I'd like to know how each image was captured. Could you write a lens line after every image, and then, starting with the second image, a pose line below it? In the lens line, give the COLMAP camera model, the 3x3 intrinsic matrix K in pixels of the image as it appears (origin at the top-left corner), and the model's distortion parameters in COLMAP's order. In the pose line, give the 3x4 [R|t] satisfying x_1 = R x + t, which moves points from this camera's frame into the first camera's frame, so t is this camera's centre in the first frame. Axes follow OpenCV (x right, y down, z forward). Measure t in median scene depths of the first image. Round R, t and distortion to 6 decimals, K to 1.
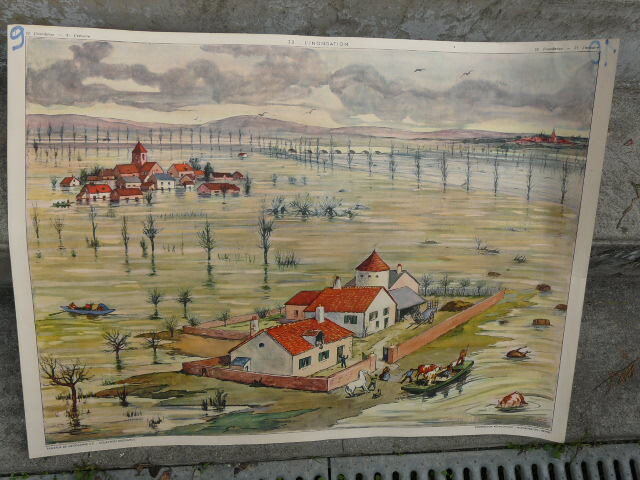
lens RADIAL K [[517.6, 0, 321.7], [0, 517.6, 238.4], [0, 0, 1]] dist [-0.083014, 0.064317]
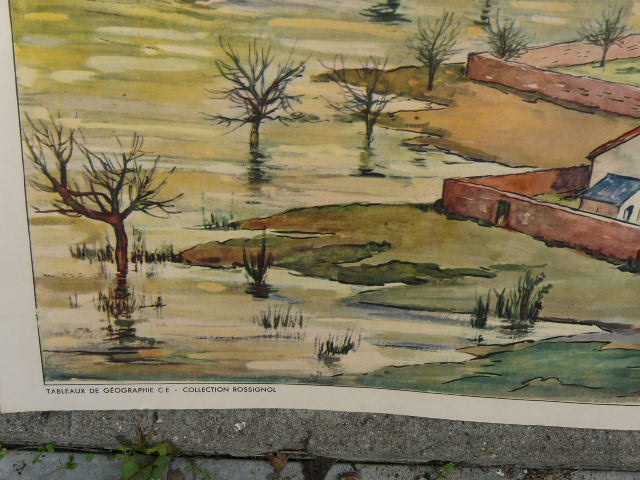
lens RADIAL K [[517.6, 0, 320.3], [0, 517.6, 243.1], [0, 0, 1]] dist [-0.083014, 0.064317]
pose [[0.992450, 0.077721, -0.094885, -0.316929], [-0.067246, 0.991764, 0.109002, 0.253329], [0.102575, -0.101798, 0.989503, 0.659678]]
